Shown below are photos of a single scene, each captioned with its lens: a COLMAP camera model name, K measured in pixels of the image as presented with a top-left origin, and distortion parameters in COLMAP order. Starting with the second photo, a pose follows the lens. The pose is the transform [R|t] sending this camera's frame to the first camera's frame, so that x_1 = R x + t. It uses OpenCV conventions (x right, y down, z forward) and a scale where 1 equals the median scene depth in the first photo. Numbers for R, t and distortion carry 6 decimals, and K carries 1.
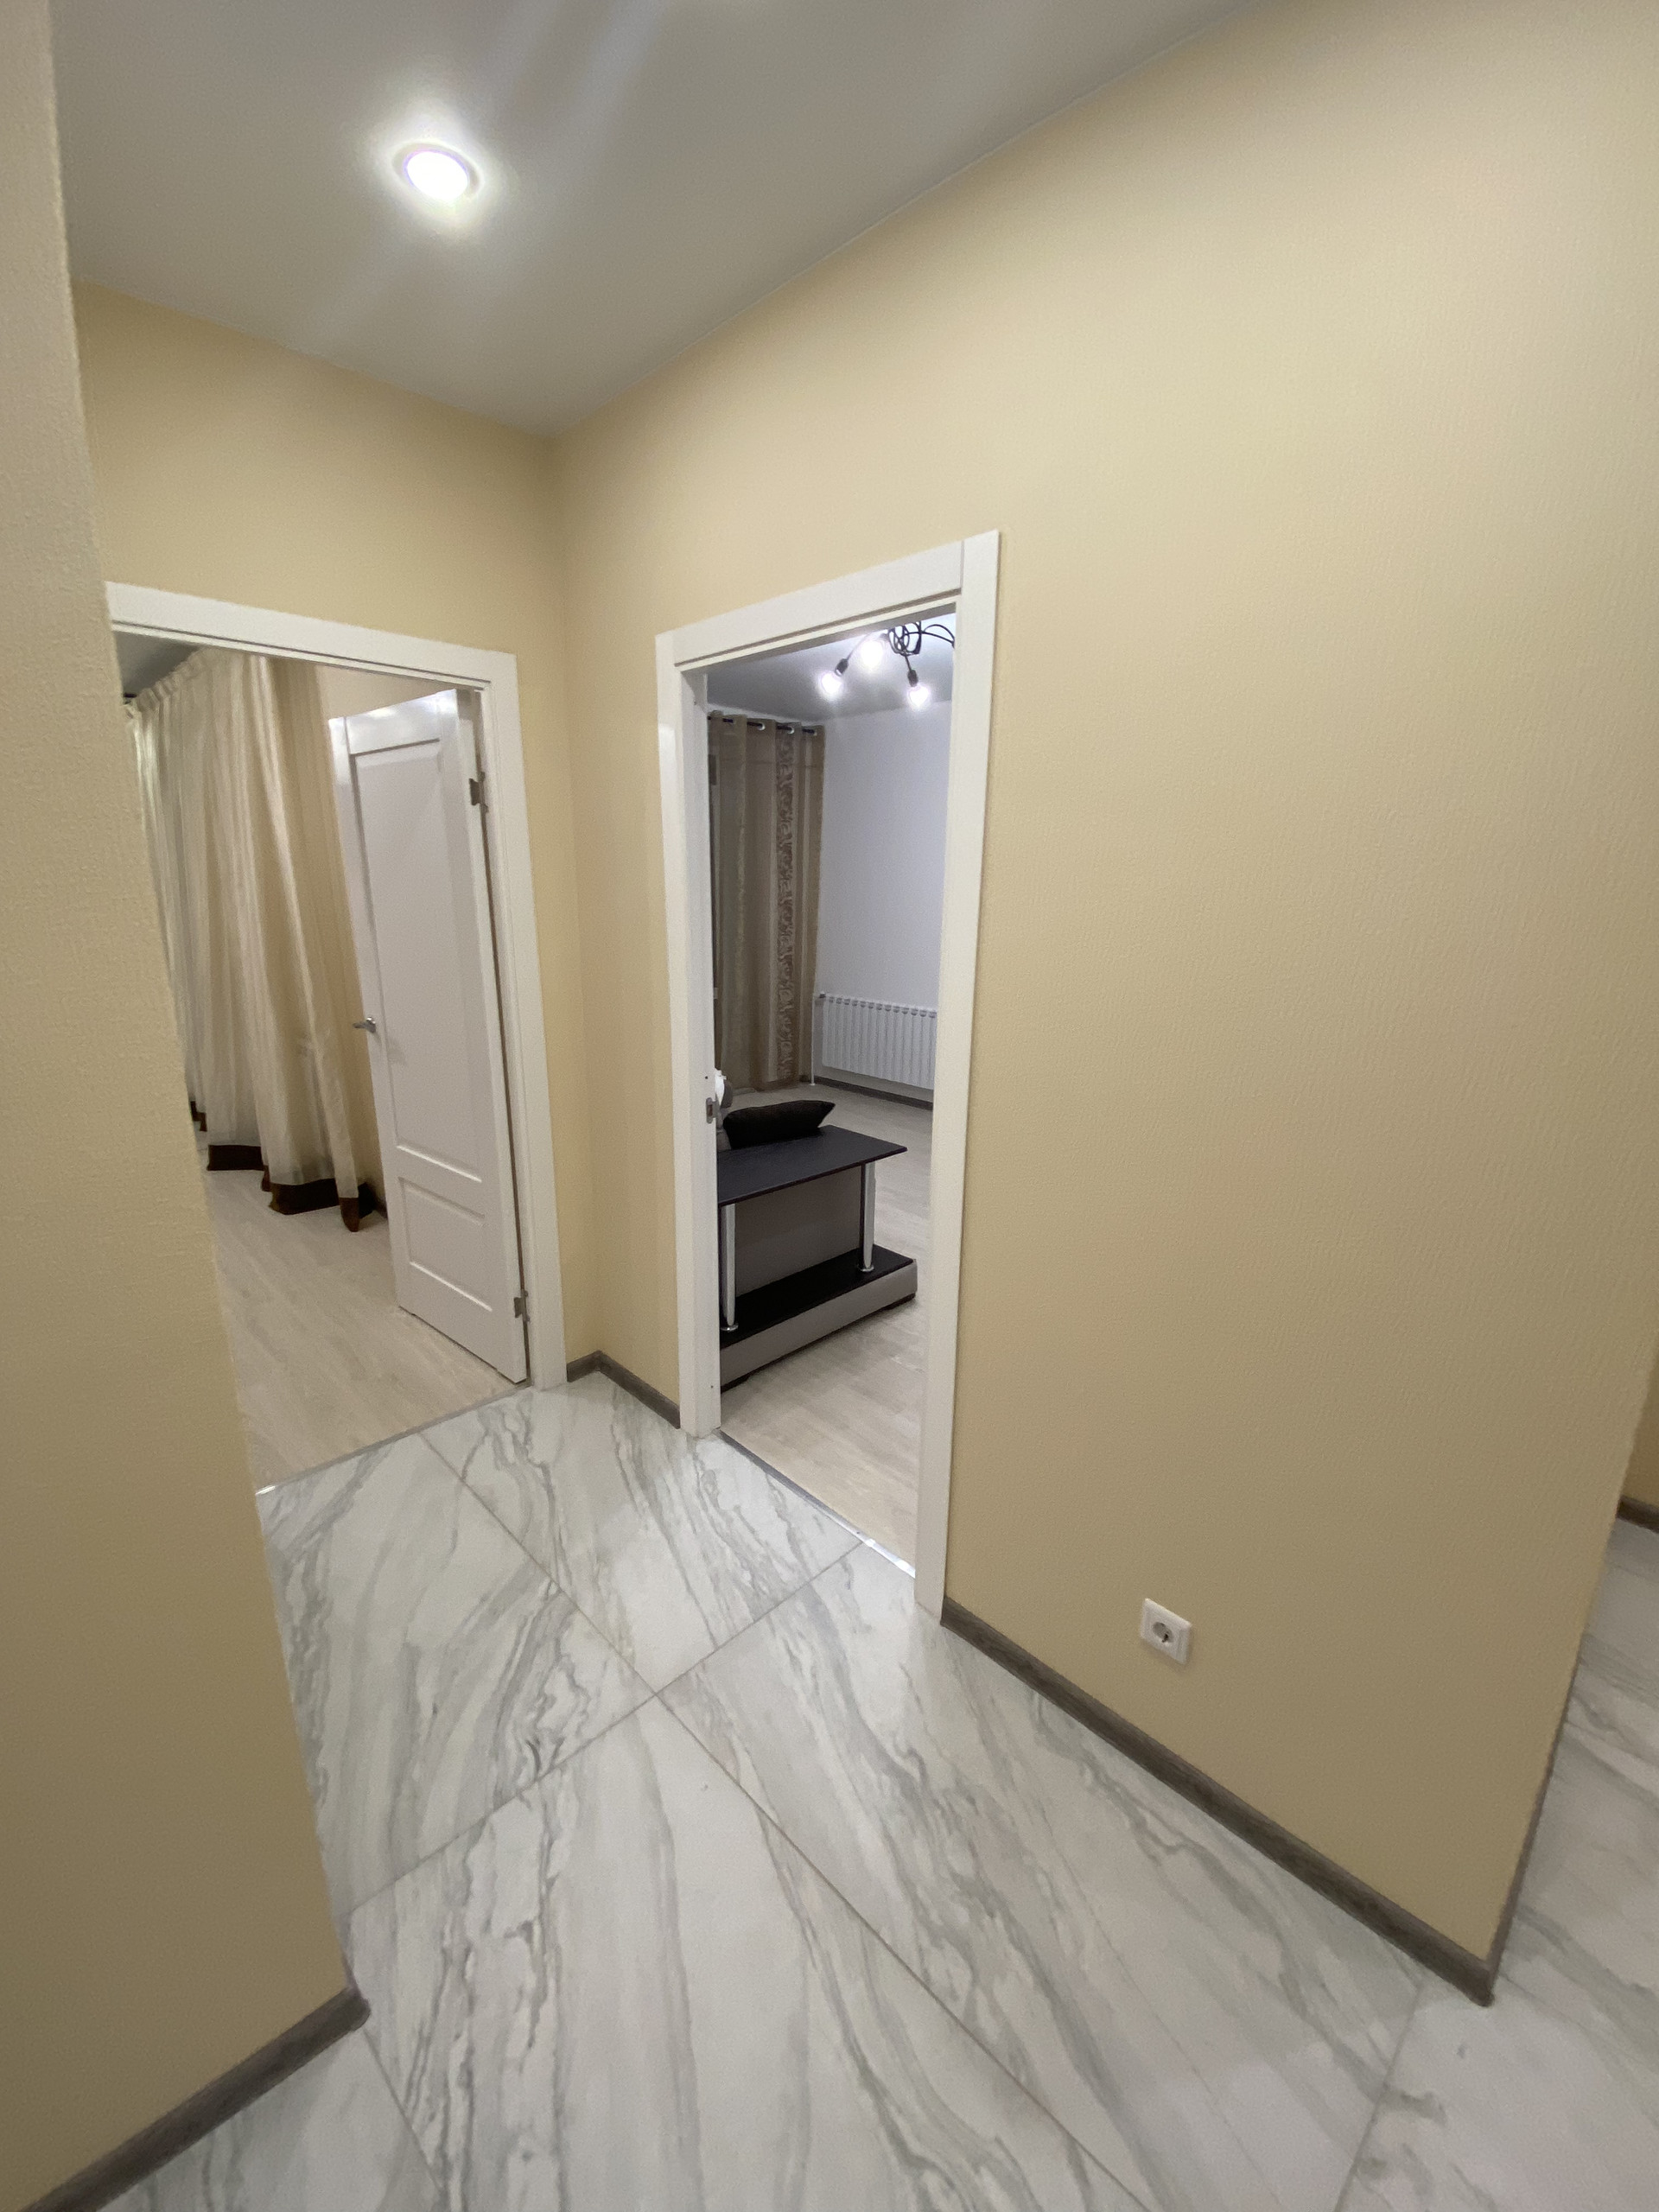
lens RADIAL K [[889.4, 0, 829.5], [0, 889.4, 1106.0], [0, 0, 1]] dist [0.093877, -0.000027]
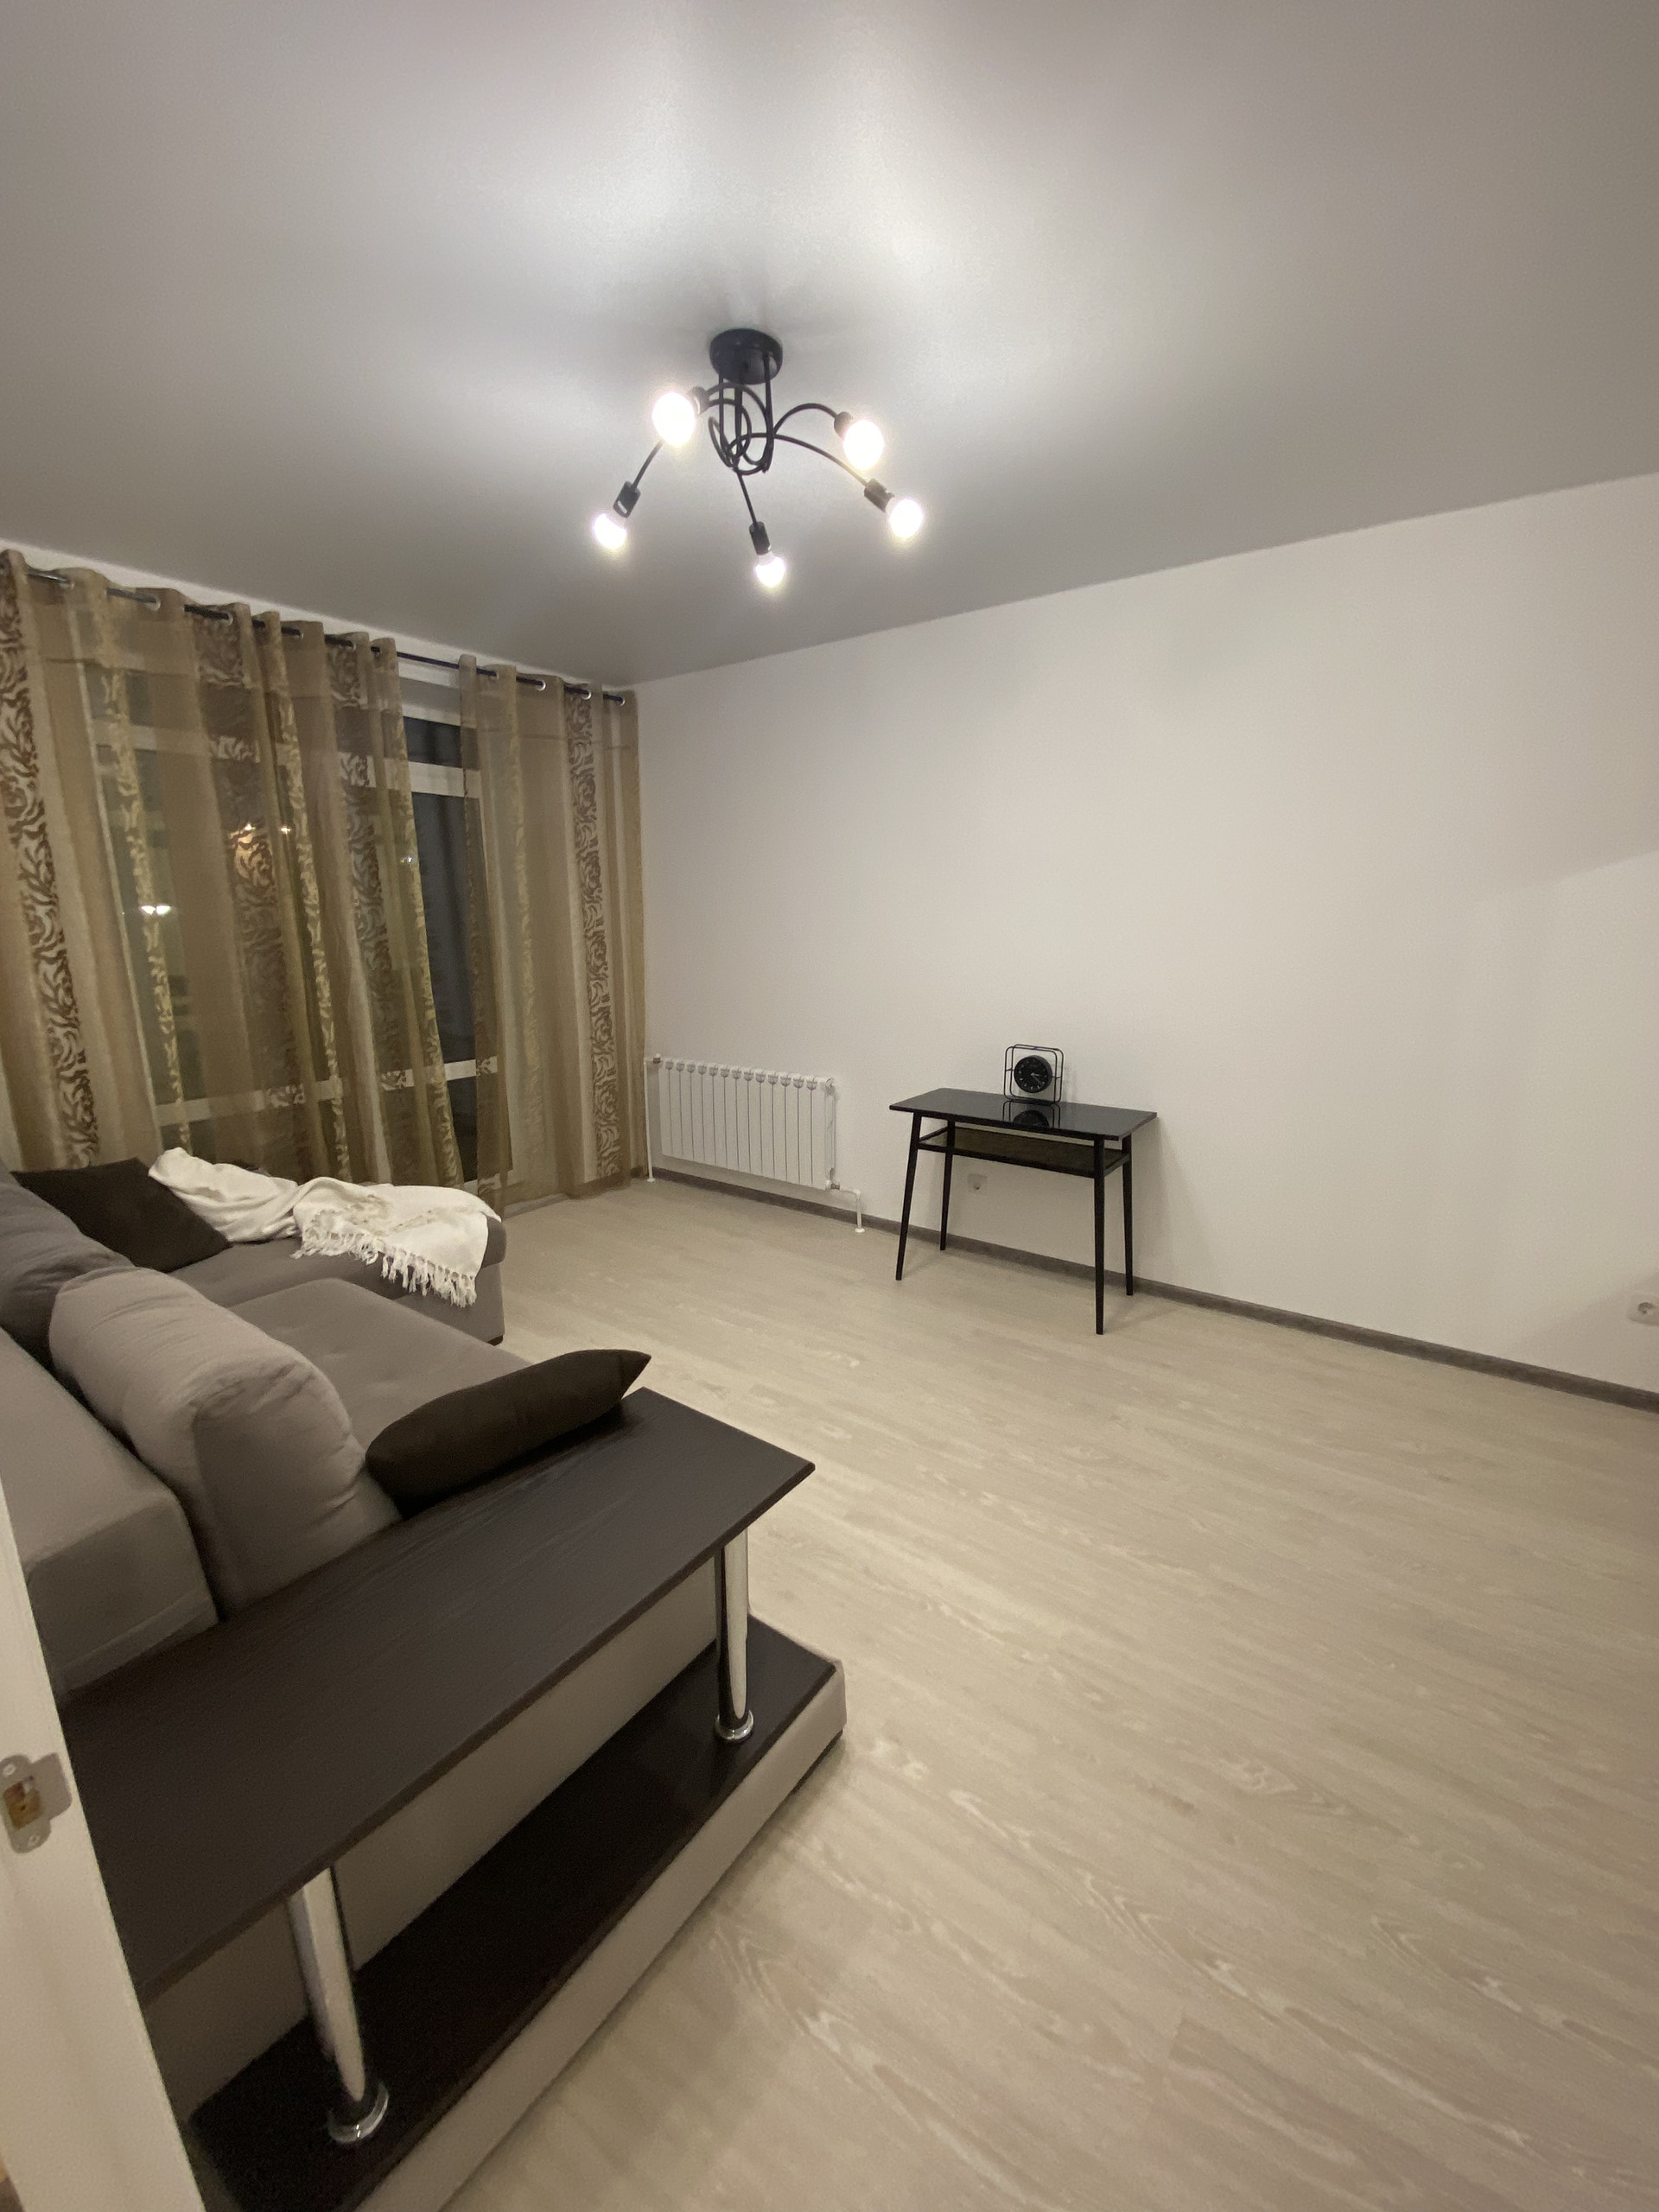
lens RADIAL K [[887.9, 0, 868.2], [0, 887.9, 1102.6], [0, 0, 1]] dist [0.021027, -0.023410]
pose [[0.979047, -0.054169, 0.196299, 0.018537], [0.062334, 0.997418, -0.035650, -0.058726], [-0.193861, 0.047139, 0.979896, 0.287327]]
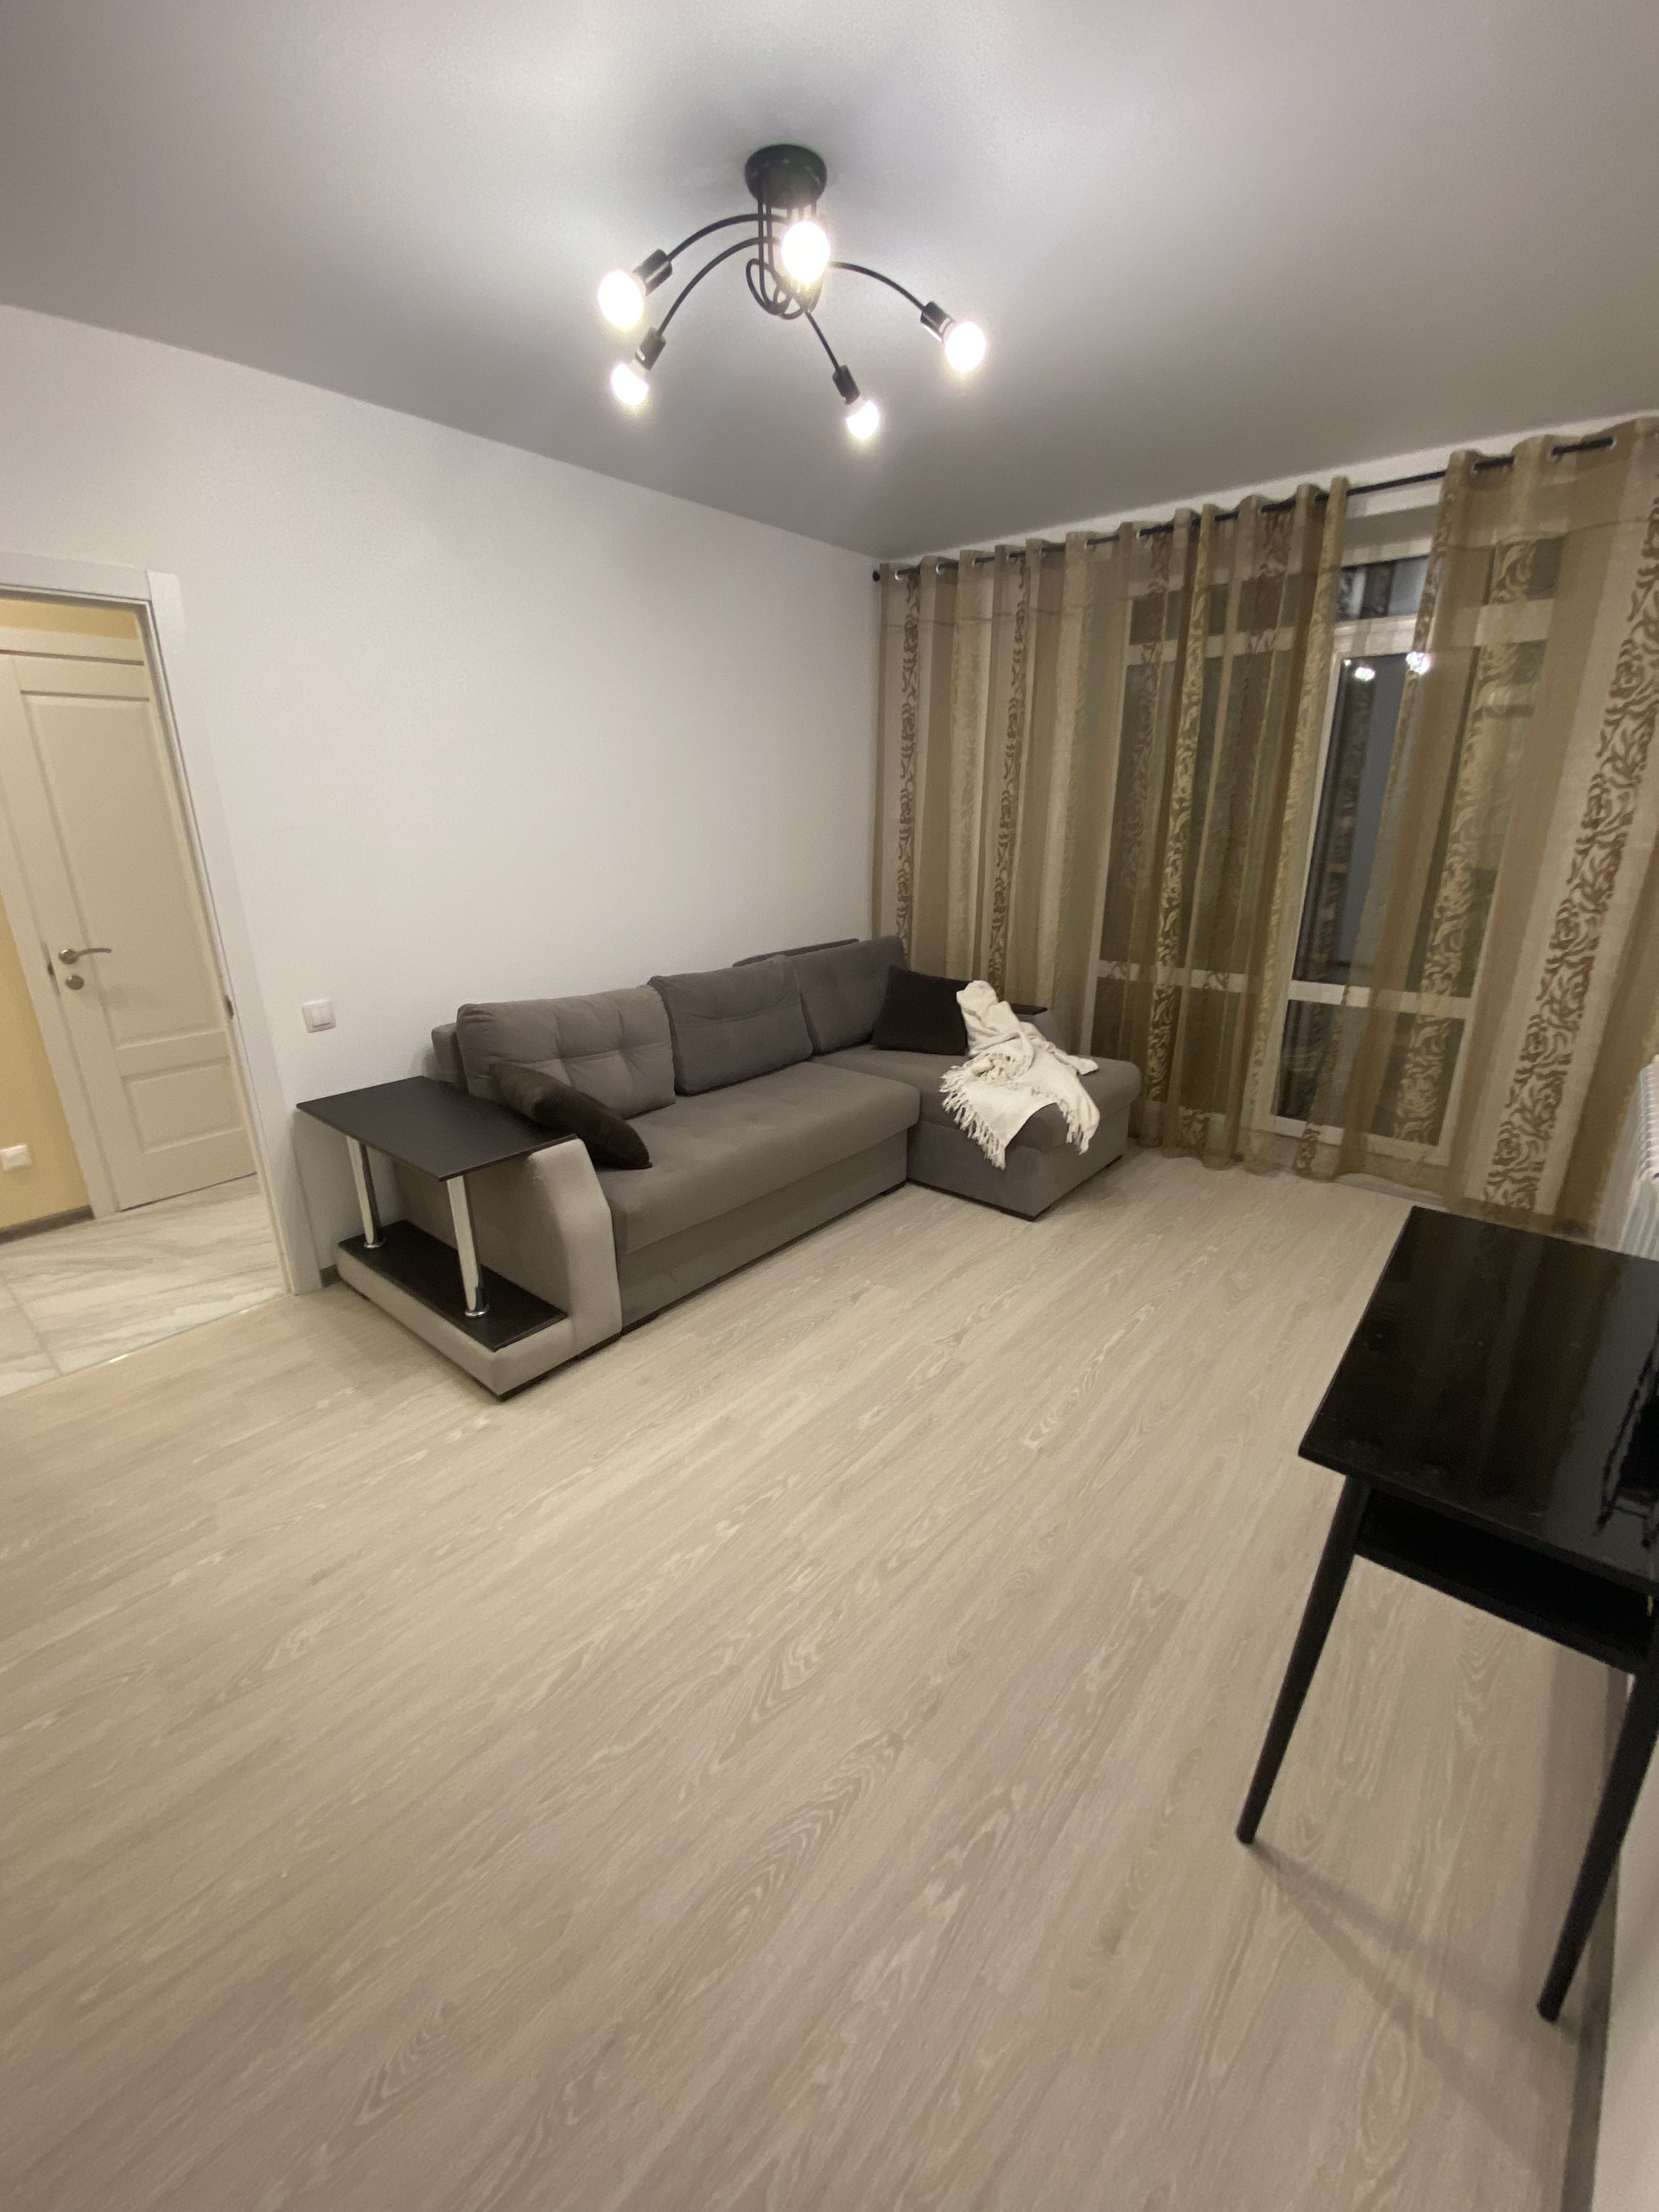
lens RADIAL K [[896.0, 0, 802.0], [0, 896.0, 1104.1], [0, 0, 1]] dist [0.031171, -0.028172]
pose [[0.085717, 0.307849, -0.947566, 0.398319], [-0.240152, 0.929409, 0.280226, -0.142375], [0.966943, 0.203540, 0.153597, 0.601508]]
